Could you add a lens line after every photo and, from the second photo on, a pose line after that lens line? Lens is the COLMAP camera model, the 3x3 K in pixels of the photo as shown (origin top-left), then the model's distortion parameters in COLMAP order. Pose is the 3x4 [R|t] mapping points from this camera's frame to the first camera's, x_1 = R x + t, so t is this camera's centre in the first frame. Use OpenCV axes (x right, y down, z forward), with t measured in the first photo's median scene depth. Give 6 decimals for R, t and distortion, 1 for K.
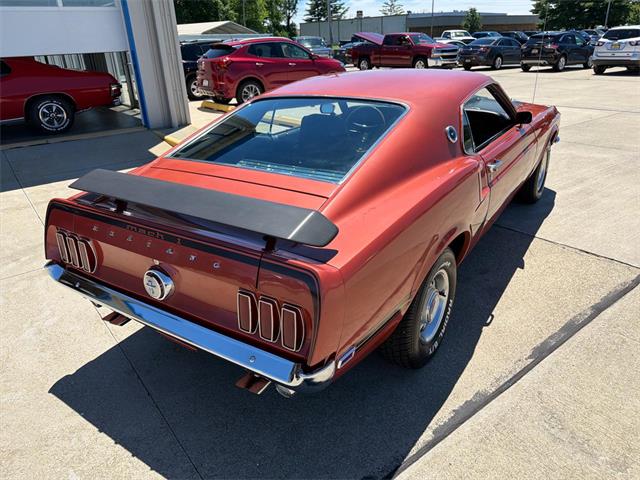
lens RADIAL K [[457.2, 0, 322.4], [0, 457.2, 241.0], [0, 0, 1]] dist [0.002535, -0.011347]
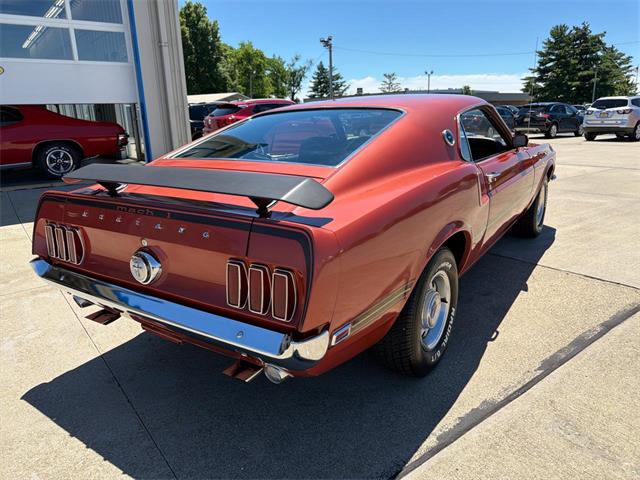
lens RADIAL K [[457.2, 0, 322.4], [0, 457.2, 241.0], [0, 0, 1]] dist [0.002535, -0.011347]
pose [[0.999926, 0.012062, -0.001416, 0.007077], [-0.012140, 0.989511, -0.143949, 0.109761], [-0.000335, 0.143956, 0.989584, 0.030309]]
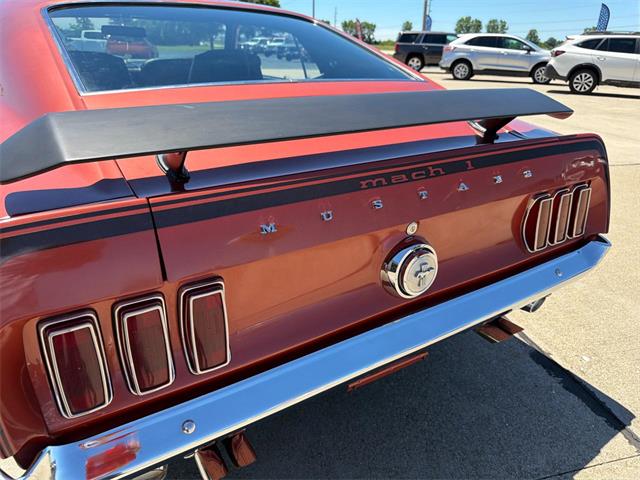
lens RADIAL K [[460.9, 0, 318.2], [0, 460.9, 242.4], [0, 0, 1]] dist [0.005486, -0.028613]
pose [[0.389180, -0.319598, 0.863942, -0.556895], [0.337456, 0.922149, 0.189117, -0.051843], [-0.857125, 0.217942, 0.466732, 0.527123]]
